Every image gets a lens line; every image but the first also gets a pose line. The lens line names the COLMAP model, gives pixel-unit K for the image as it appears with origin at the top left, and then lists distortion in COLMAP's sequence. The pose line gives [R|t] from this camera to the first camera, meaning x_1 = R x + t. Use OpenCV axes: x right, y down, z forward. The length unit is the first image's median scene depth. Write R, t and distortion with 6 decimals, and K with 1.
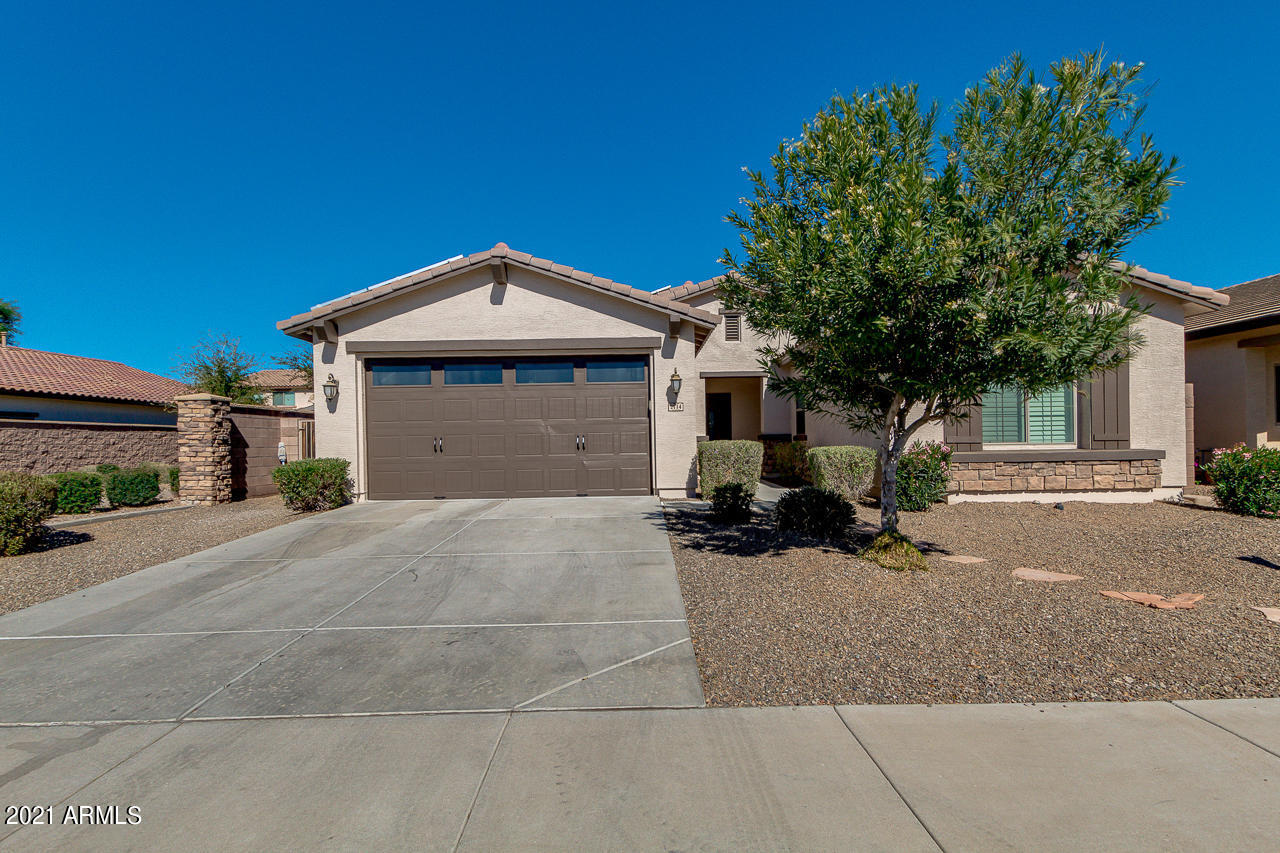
lens RADIAL K [[625.3, 0, 642.7], [0, 625.3, 440.5], [0, 0, 1]] dist [0.018092, -0.005020]
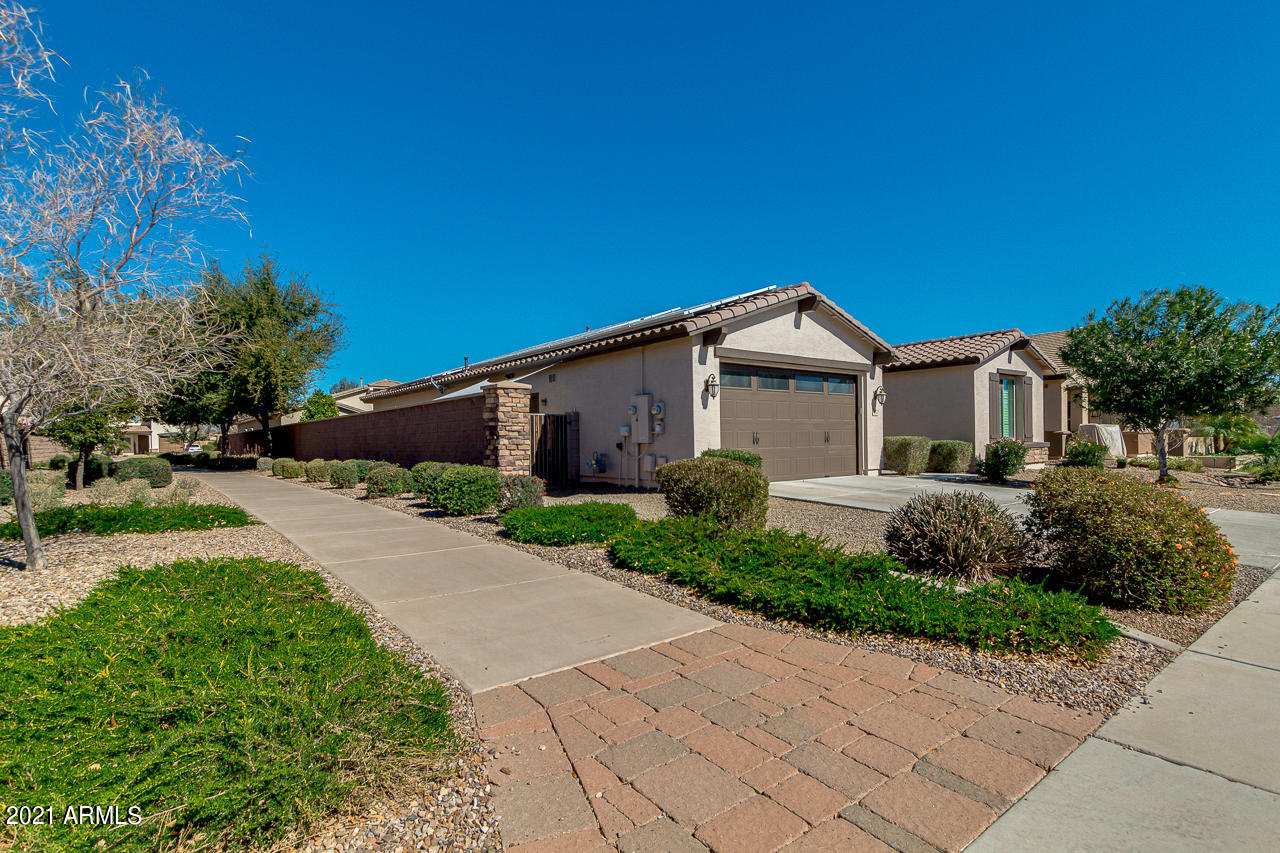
lens RADIAL K [[625.3, 0, 642.7], [0, 625.3, 440.5], [0, 0, 1]] dist [0.018092, -0.005020]
pose [[0.789600, 0.002433, 0.613618, -1.237976], [-0.010550, 0.999898, 0.009611, 0.001390], [-0.613532, -0.014063, 0.789545, 0.181345]]
